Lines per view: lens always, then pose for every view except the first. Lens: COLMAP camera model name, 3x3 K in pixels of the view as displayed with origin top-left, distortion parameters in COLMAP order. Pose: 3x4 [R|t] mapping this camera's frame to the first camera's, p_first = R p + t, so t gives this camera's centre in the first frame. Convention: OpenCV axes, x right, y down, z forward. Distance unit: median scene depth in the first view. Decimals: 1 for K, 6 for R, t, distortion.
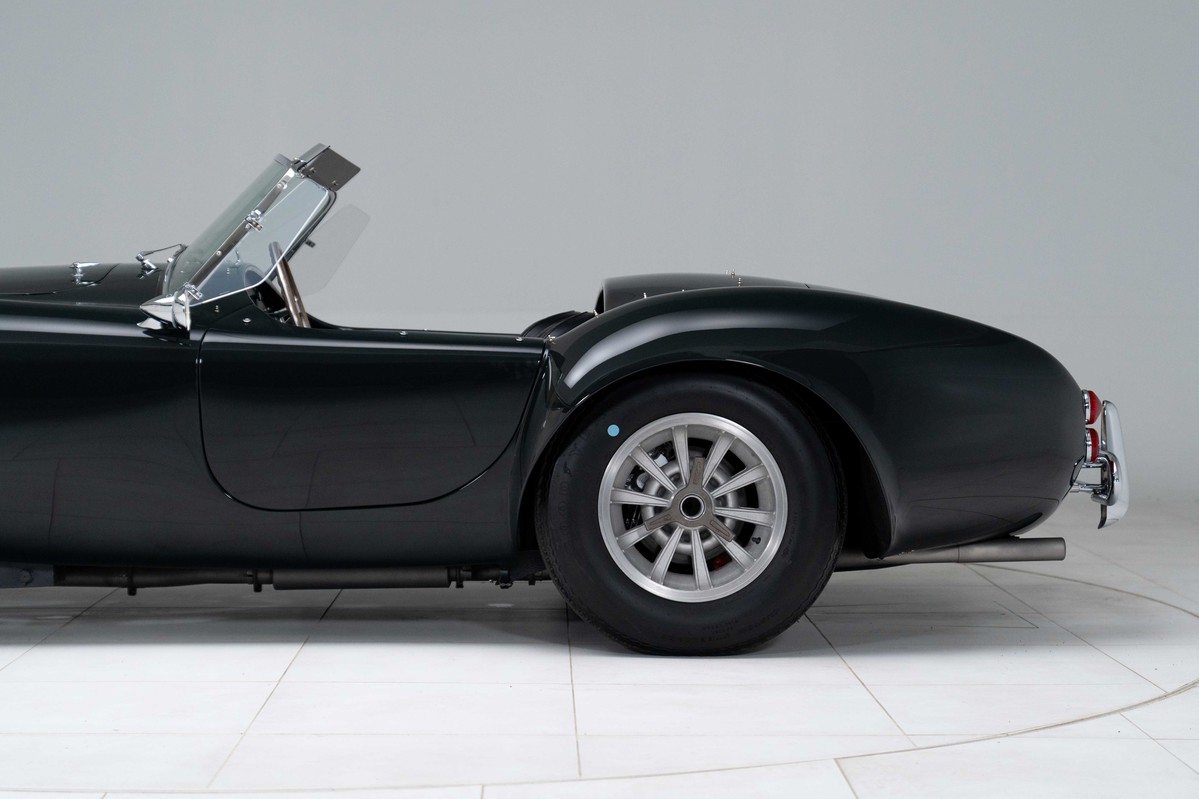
lens RADIAL K [[2505.1, 0, 593.6], [0, 2505.1, 393.5], [0, 0, 1]] dist [-0.009598, 0.000000]
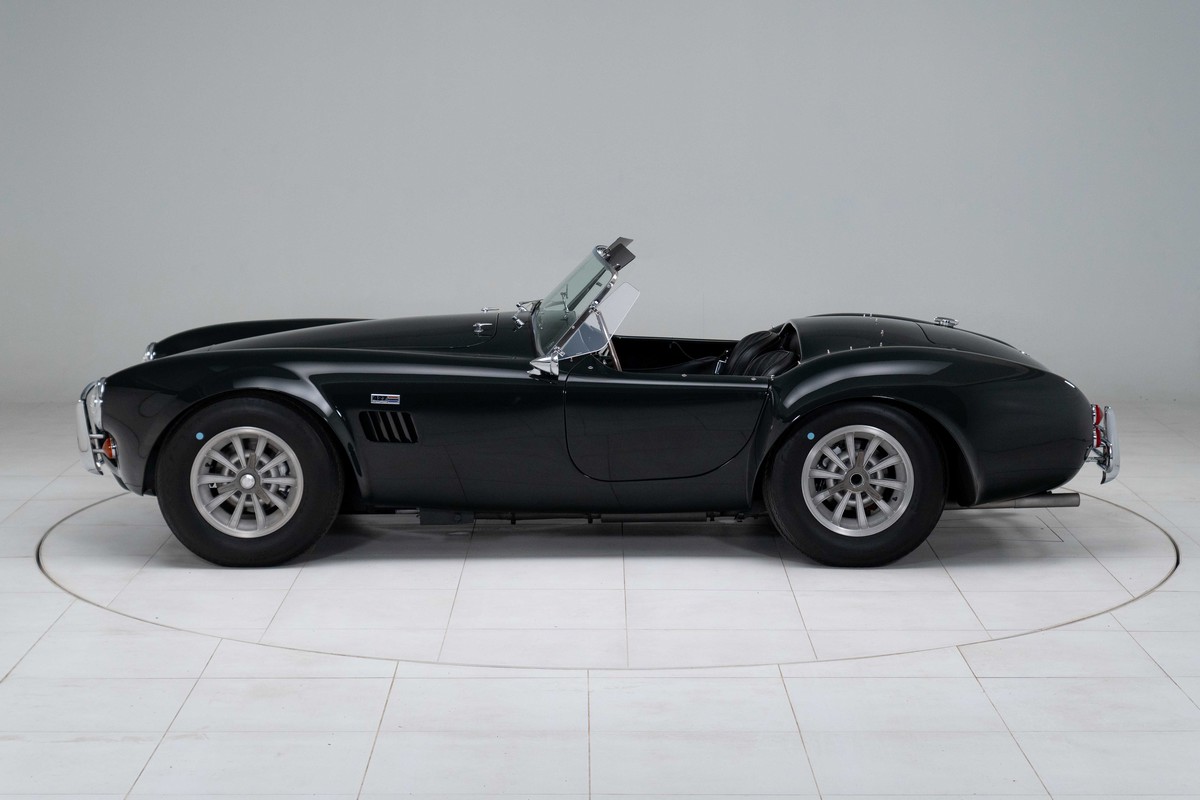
lens RADIAL K [[2267.8, 0, 600.8], [0, 2267.8, 397.3], [0, 0, 1]] dist [-0.032237, 0.000000]
pose [[0.999458, -0.000552, -0.032921, -0.081177], [0.003550, 0.995837, 0.091083, -0.146926], [0.032734, -0.091151, 0.995299, -0.508747]]
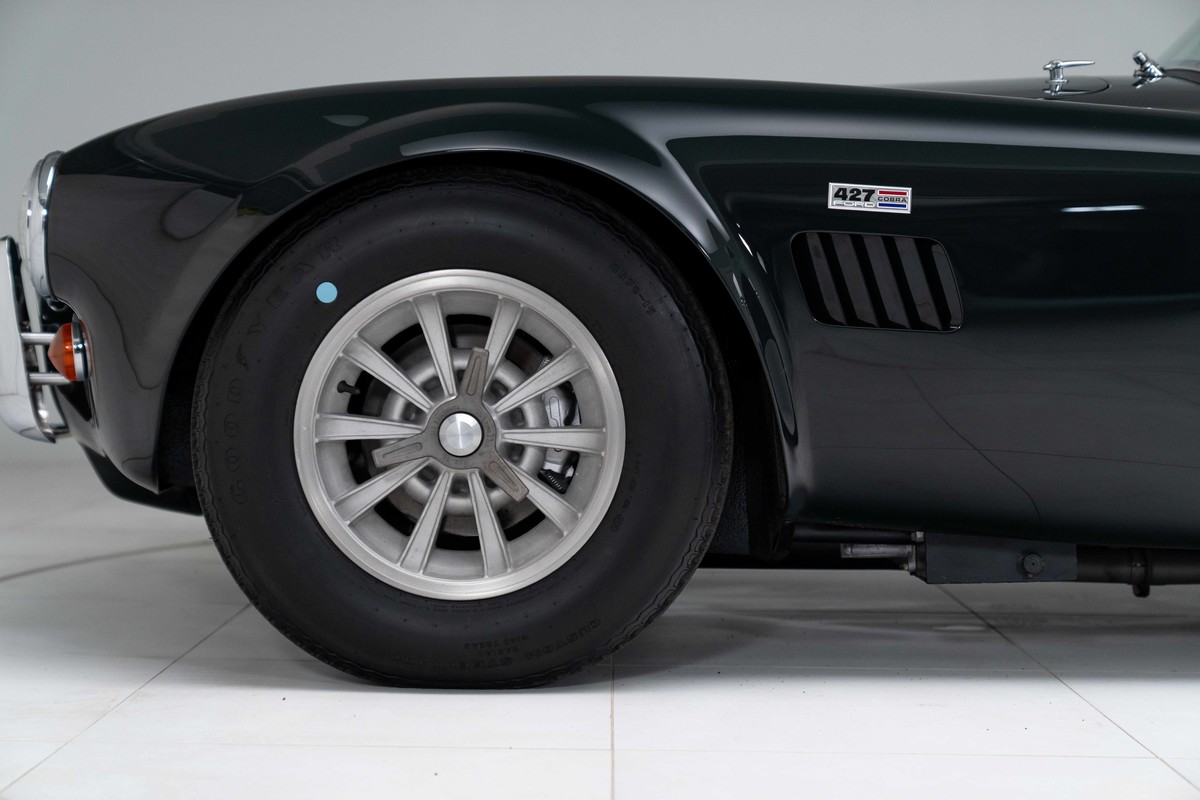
lens RADIAL K [[2154.6, 0, 595.8], [0, 2154.6, 408.0], [0, 0, 1]] dist [0.013309, 0.000000]
pose [[0.998489, 0.012318, -0.053558, -0.306884], [-0.012331, 0.999924, 0.000094, 0.037281], [0.053555, 0.000567, 0.998565, 0.482841]]
